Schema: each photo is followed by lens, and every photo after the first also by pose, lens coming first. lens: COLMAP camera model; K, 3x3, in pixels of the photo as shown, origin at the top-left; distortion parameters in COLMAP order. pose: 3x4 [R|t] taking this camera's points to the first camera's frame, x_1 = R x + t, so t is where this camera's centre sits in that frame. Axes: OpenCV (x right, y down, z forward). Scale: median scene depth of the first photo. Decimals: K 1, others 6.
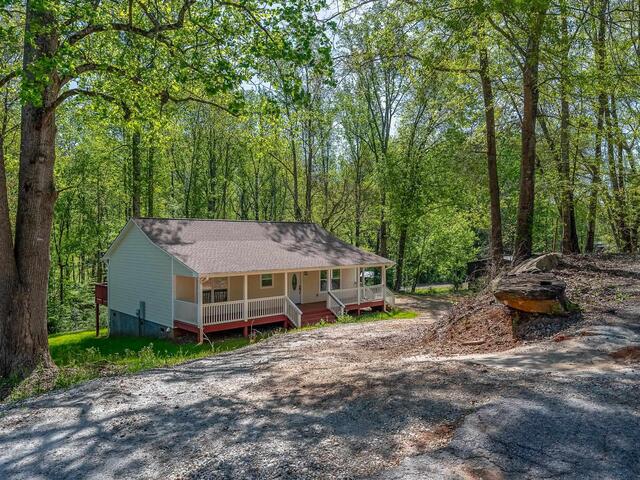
lens RADIAL K [[400.7, 0, 320.0], [0, 400.7, 240.0], [0, 0, 1]] dist [0.003658, 0.000101]
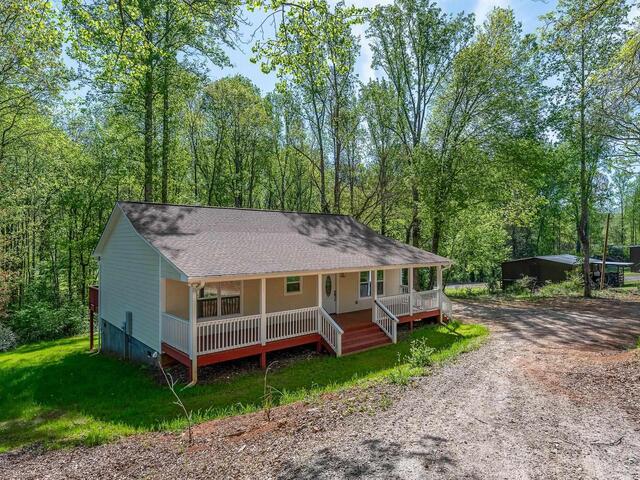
lens RADIAL K [[362.4, 0, 320.0], [0, 362.4, 240.0], [0, 0, 1]] dist [-0.002315, -0.000152]
pose [[0.998432, -0.000239, -0.055974, -0.039398], [-0.000109, 0.999981, -0.006217, 0.019127], [0.055975, 0.006213, 0.998413, 0.286946]]
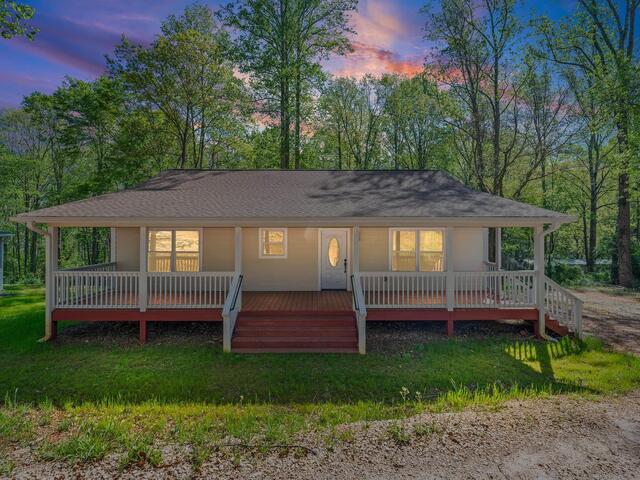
lens RADIAL K [[263.1, 0, 320.0], [0, 263.1, 240.0], [0, 0, 1]] dist [0.000481, -0.004841]
pose [[0.735749, 0.030199, -0.676581, 0.184410], [0.007959, 0.998551, 0.053226, 0.065483], [0.677208, -0.044546, 0.734442, 0.685122]]
